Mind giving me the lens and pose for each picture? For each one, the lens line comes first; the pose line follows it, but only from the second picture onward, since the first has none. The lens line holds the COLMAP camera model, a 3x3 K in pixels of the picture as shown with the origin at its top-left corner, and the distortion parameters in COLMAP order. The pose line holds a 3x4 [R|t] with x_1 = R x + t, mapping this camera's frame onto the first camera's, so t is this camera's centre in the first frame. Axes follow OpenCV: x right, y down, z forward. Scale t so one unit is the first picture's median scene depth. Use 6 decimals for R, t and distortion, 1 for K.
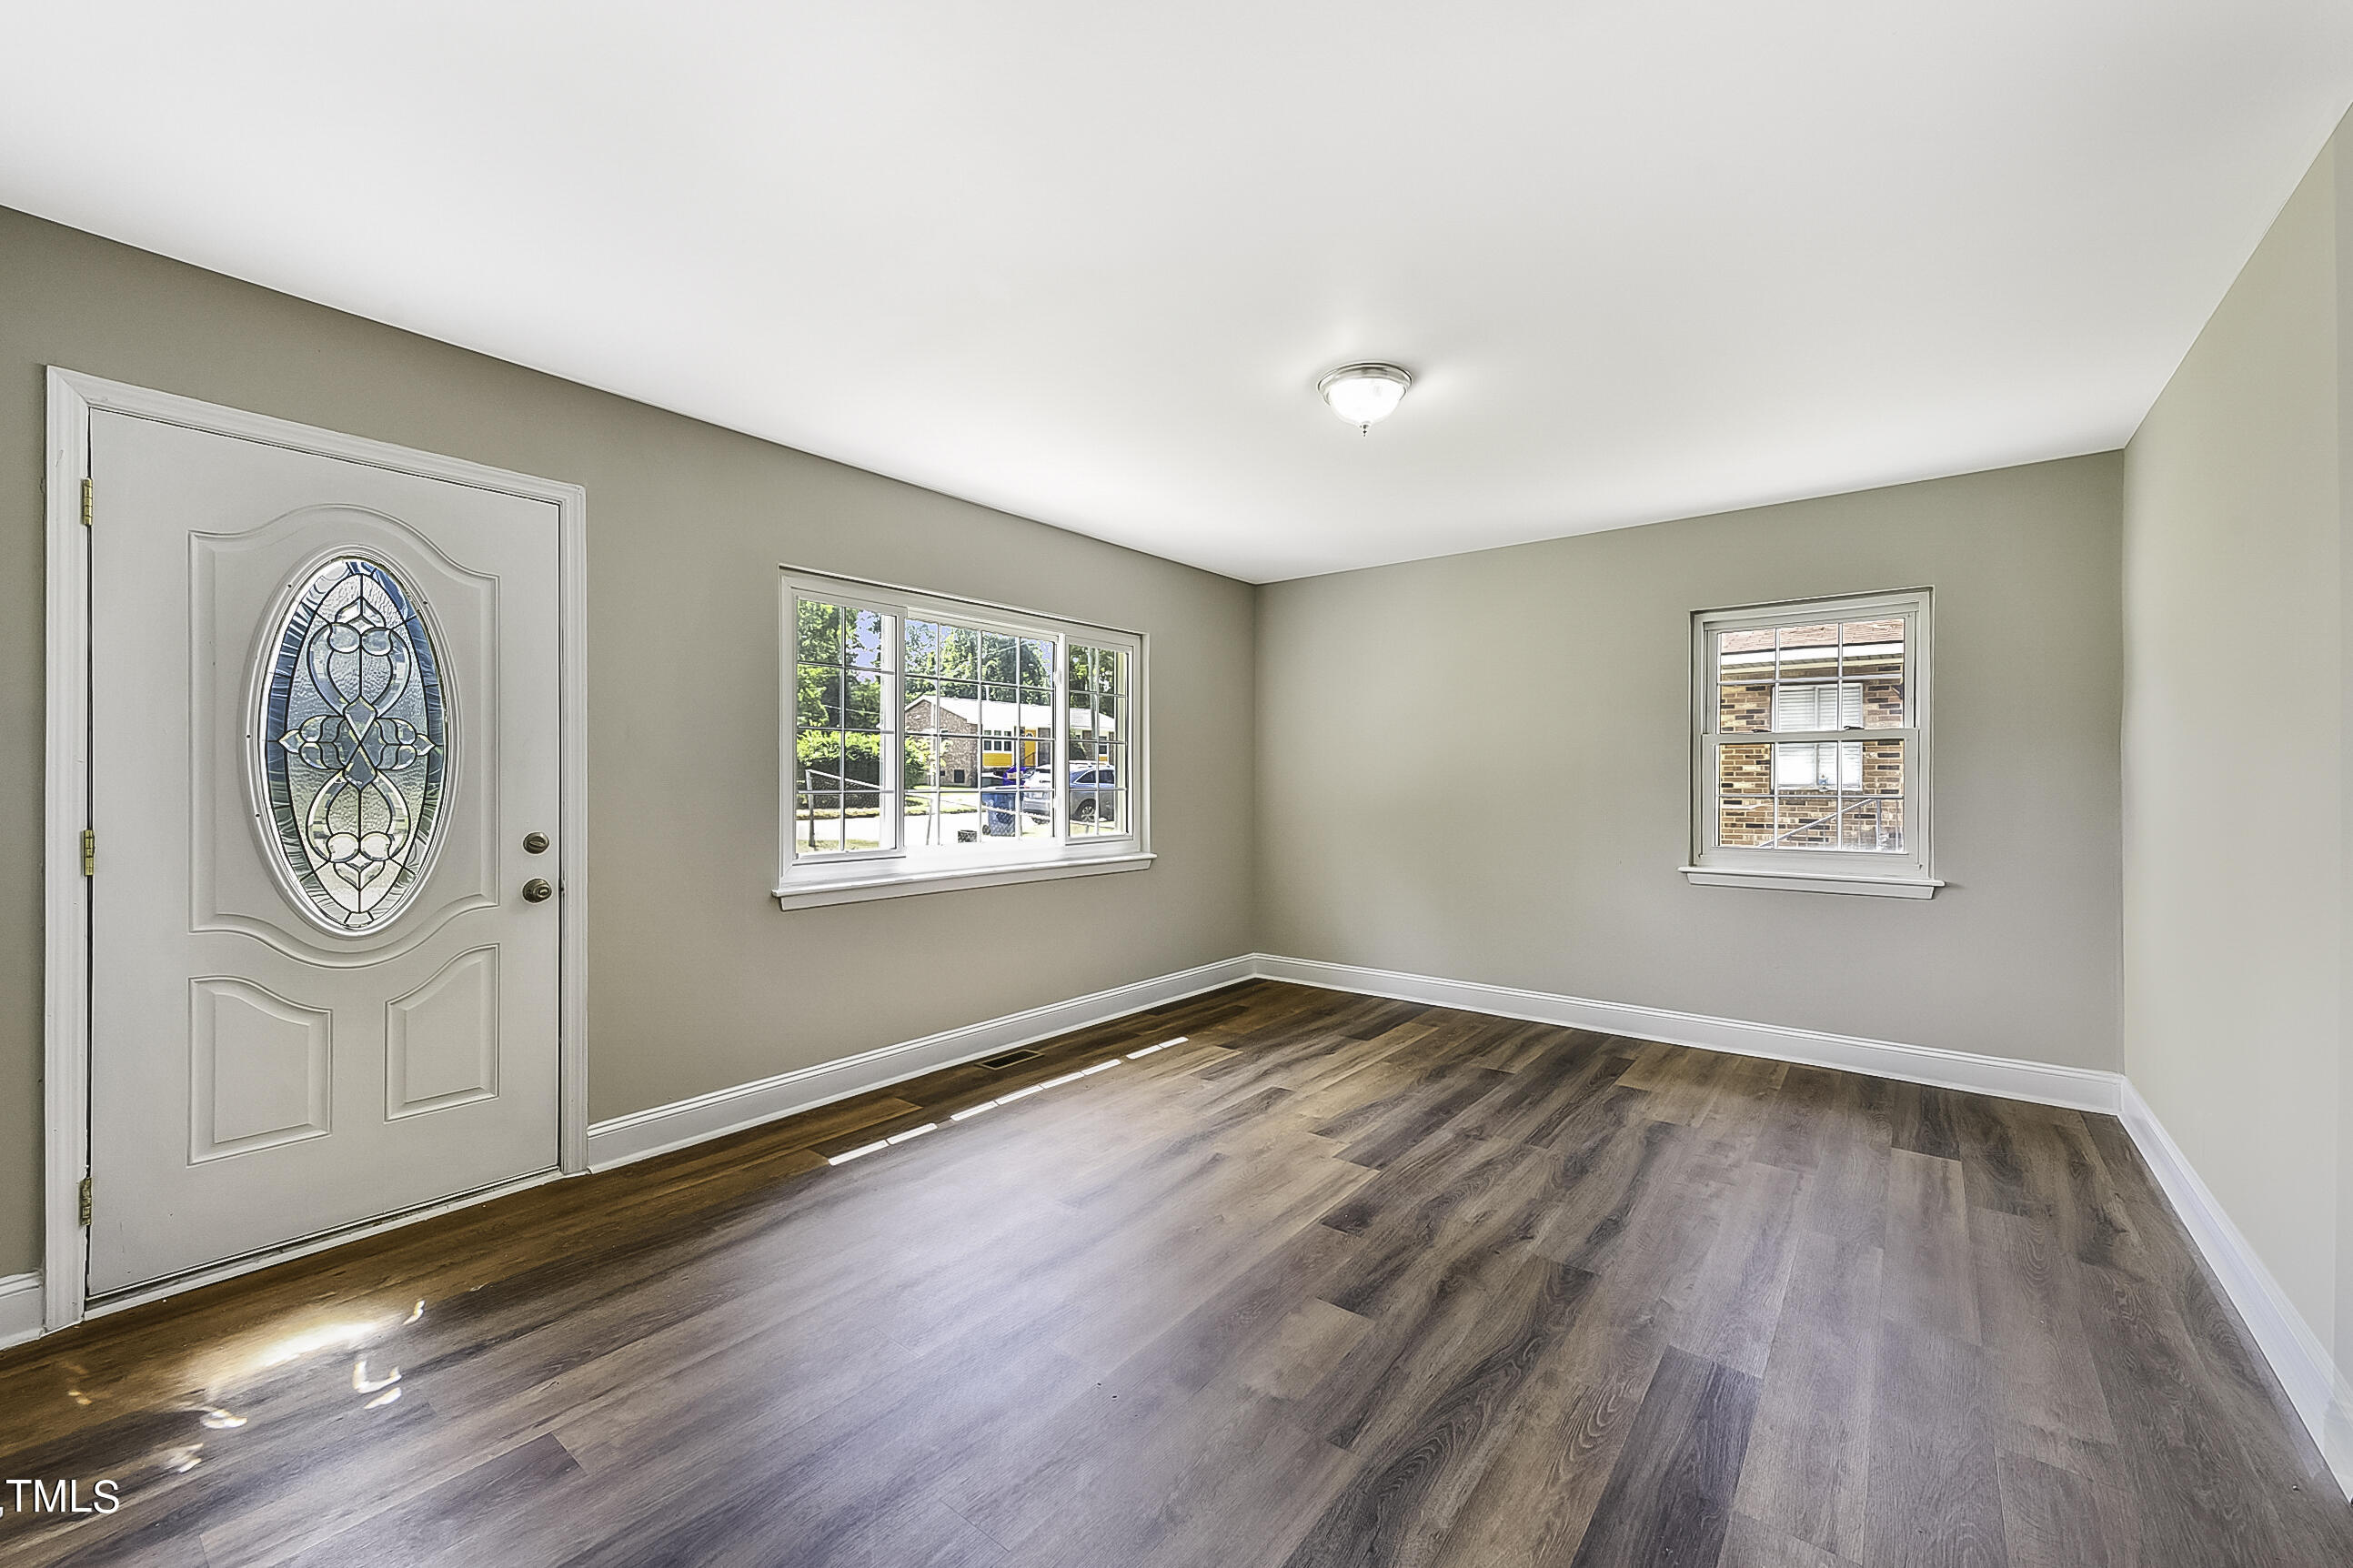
lens RADIAL K [[927.3, 0, 1181.2], [0, 927.3, 779.6], [0, 0, 1]] dist [0.001258, -0.000079]
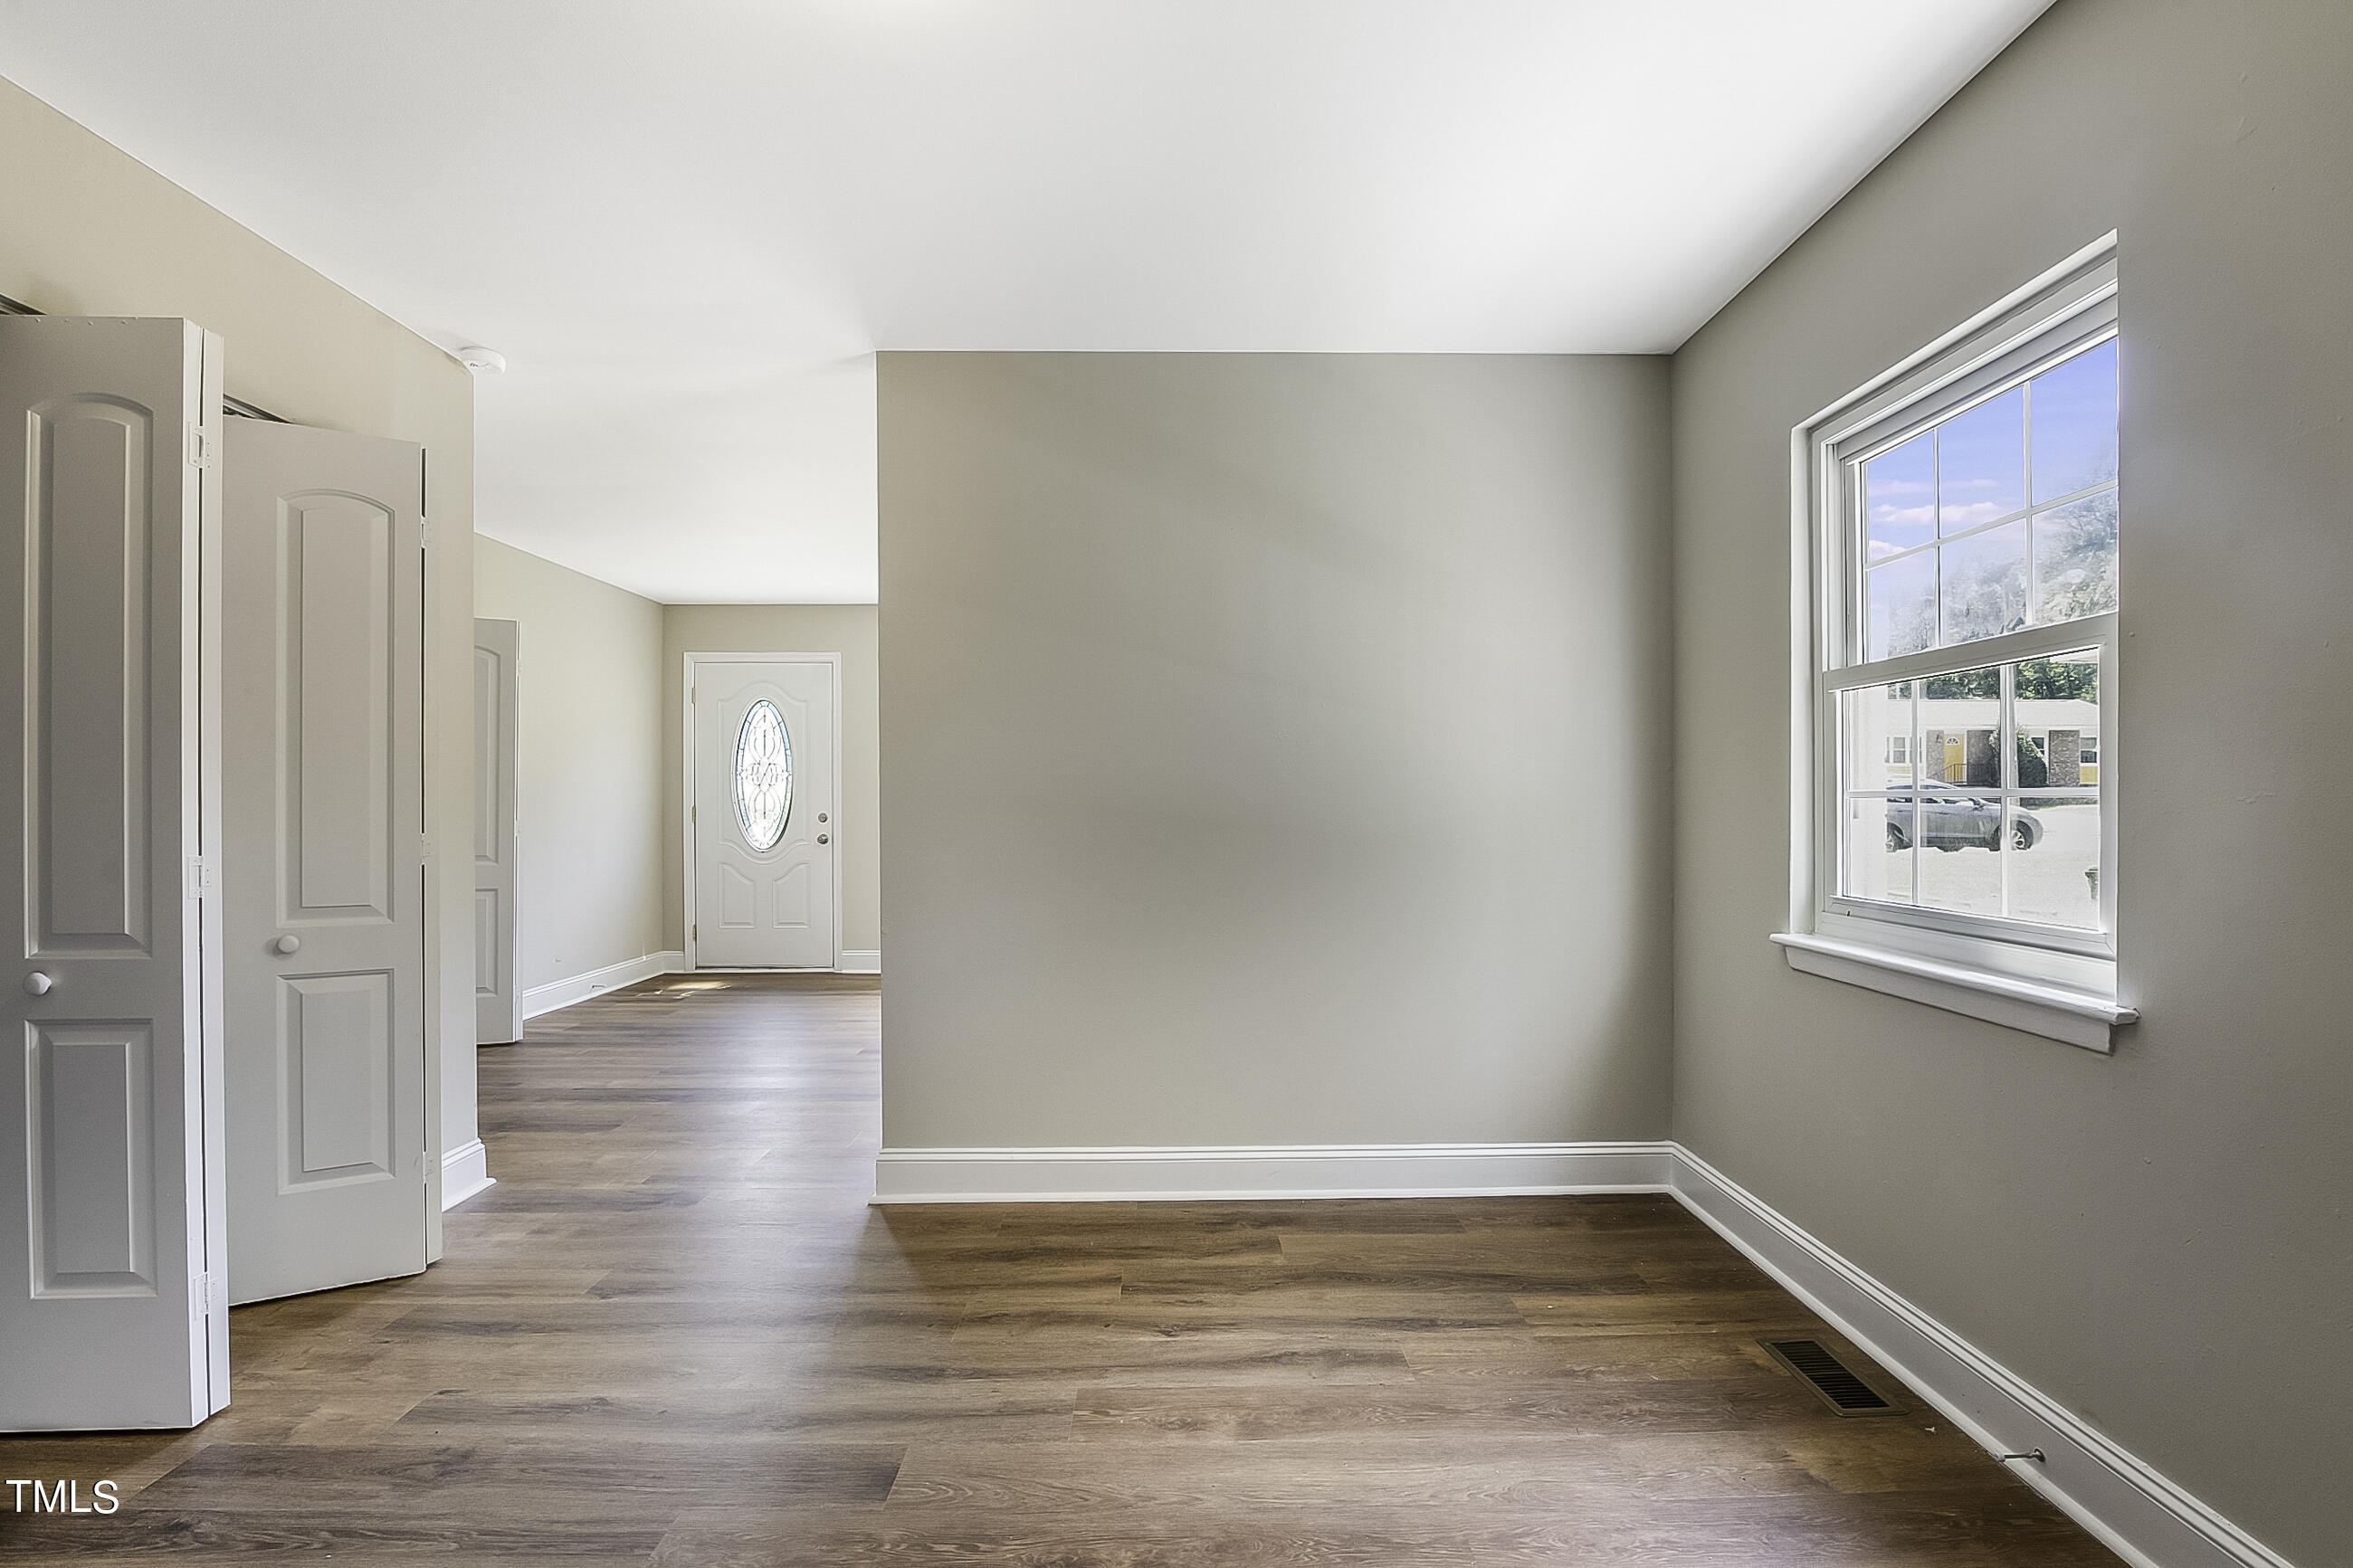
lens RADIAL K [[1050.9, 0, 1185.9], [0, 1050.9, 810.5], [0, 0, 1]] dist [-0.001941, -0.000049]
pose [[0.627339, 0.009489, -0.778689, 1.862992], [-0.003117, 0.999948, 0.009673, 0.025429], [0.778740, -0.003641, 0.627336, 0.101749]]
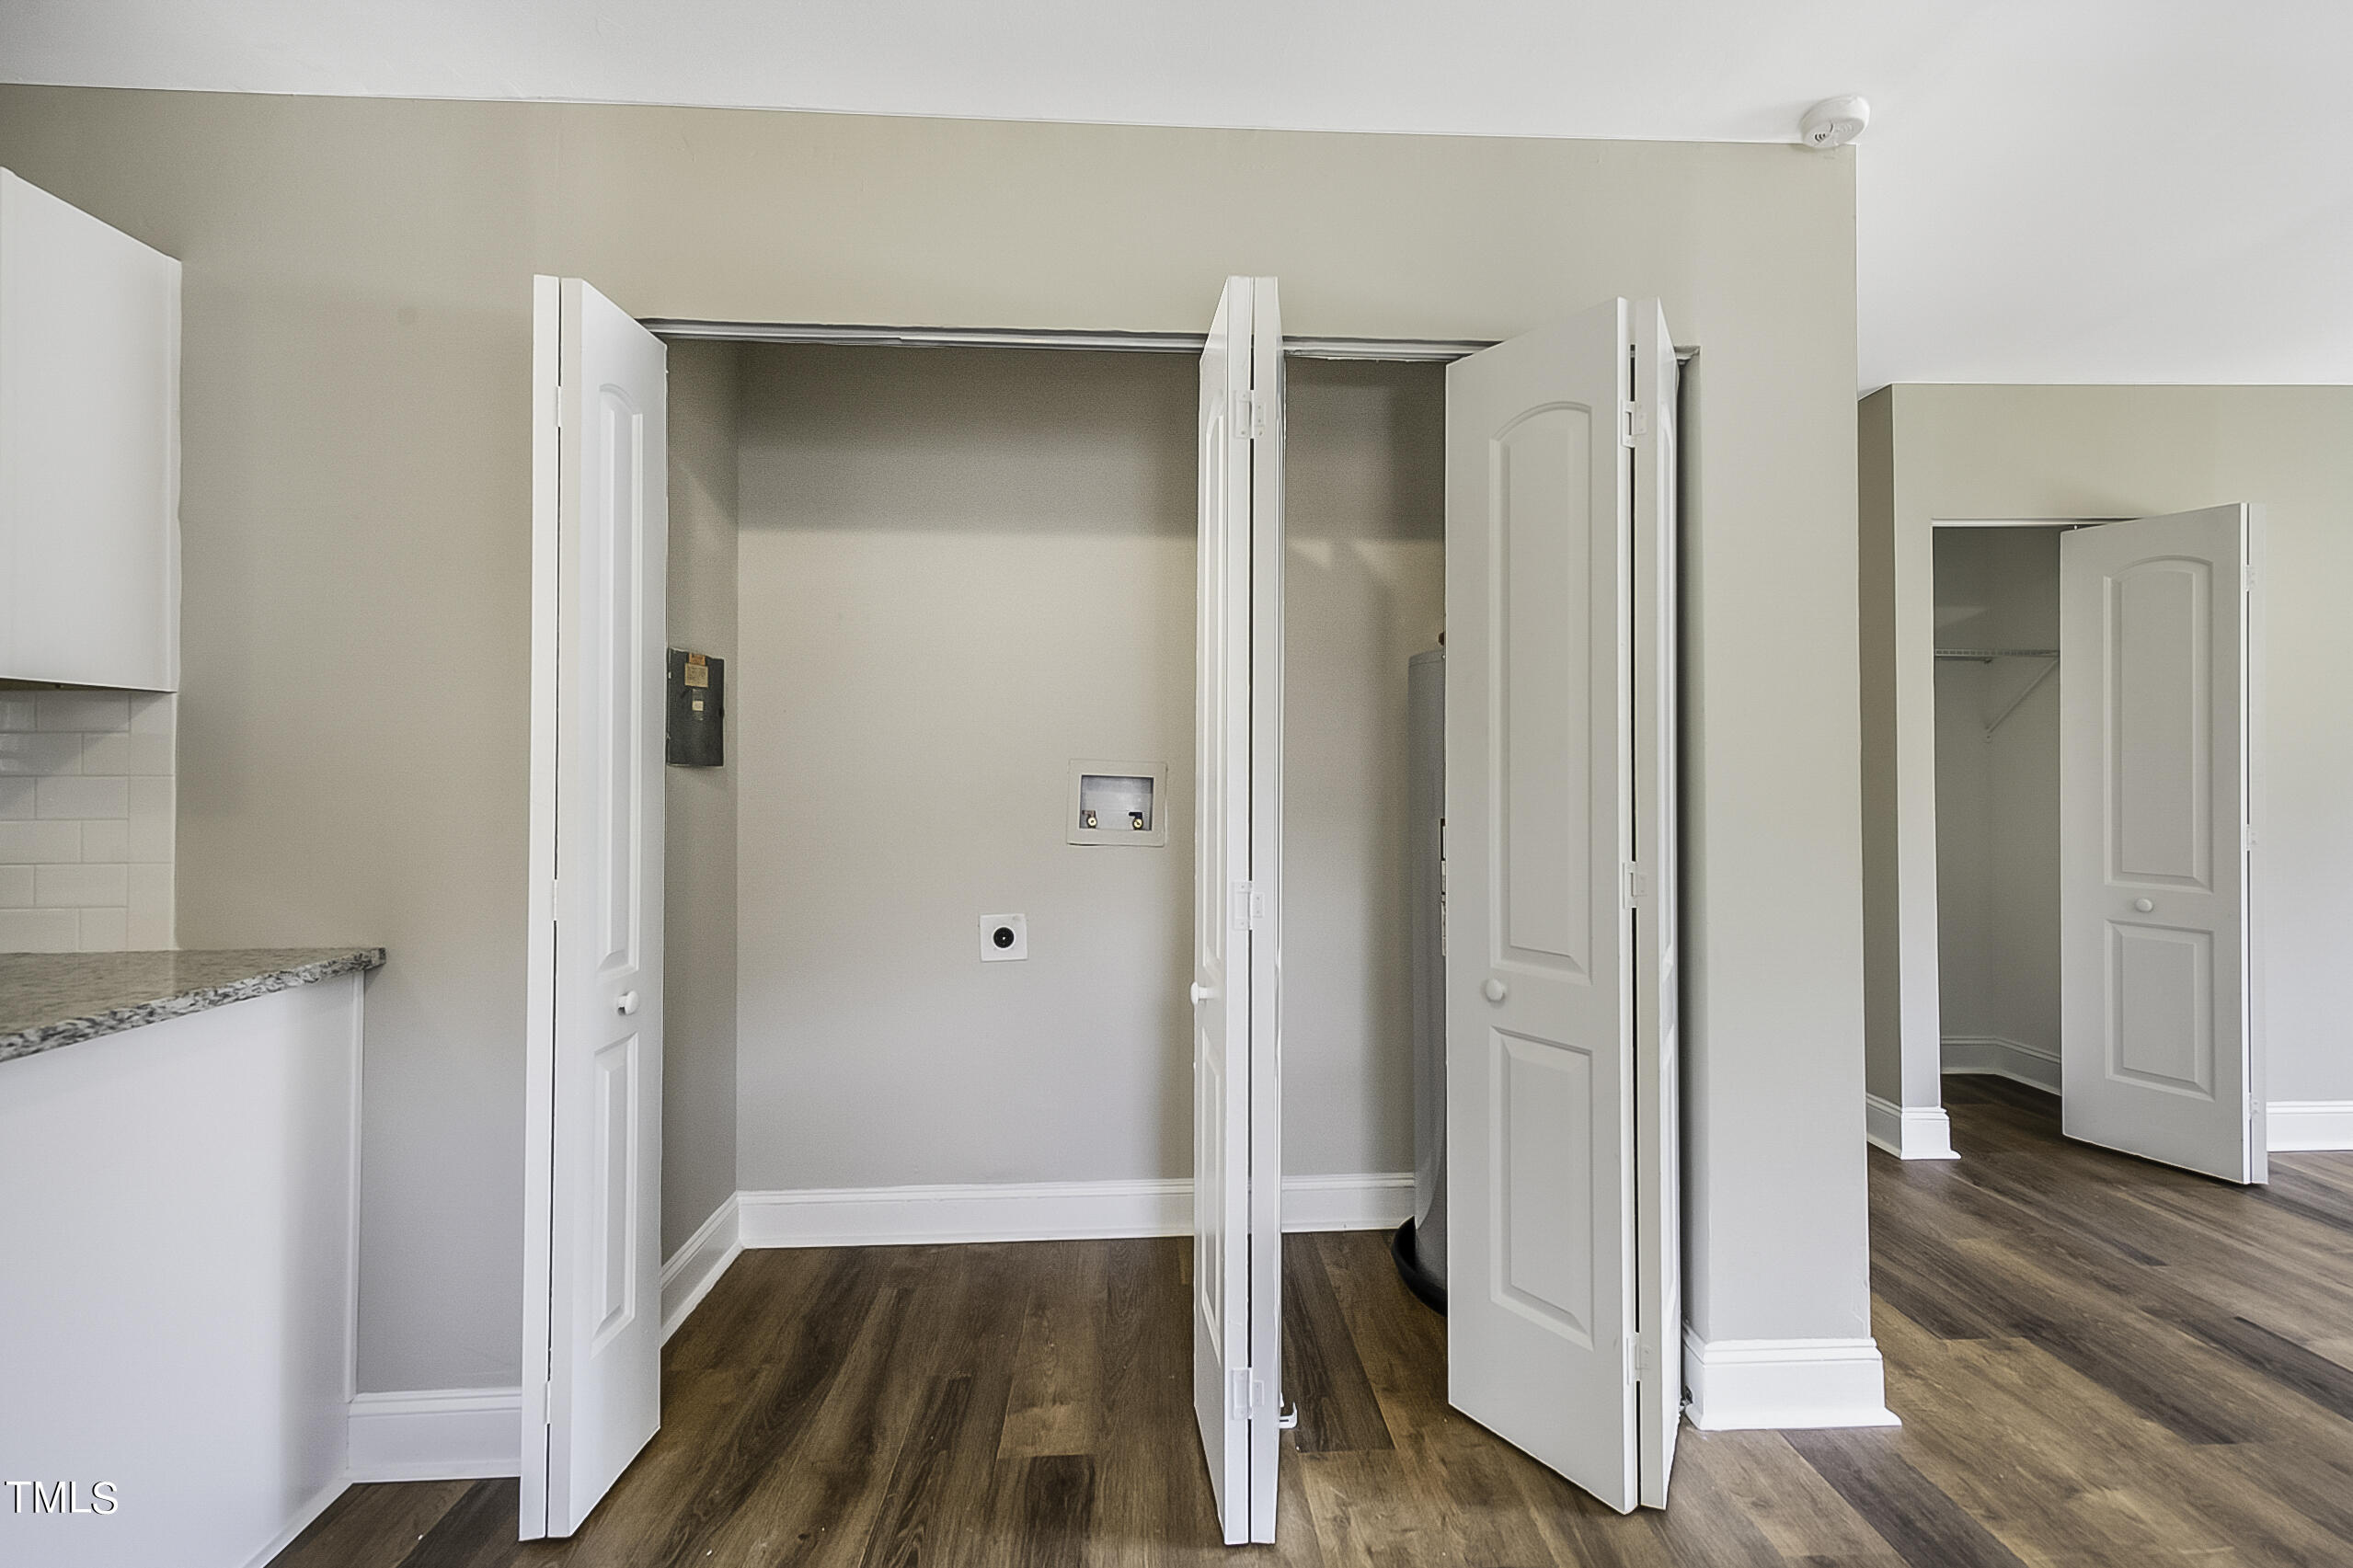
lens RADIAL K [[1102.1, 0, 1177.8], [0, 1102.1, 752.7], [0, 0, 1]] dist [0.003301, 0.000594]
pose [[-0.752266, -0.004703, -0.658843, 1.354774], [0.001923, 0.999955, -0.009333, -0.004872], [0.658857, -0.008288, -0.752222, 0.484741]]
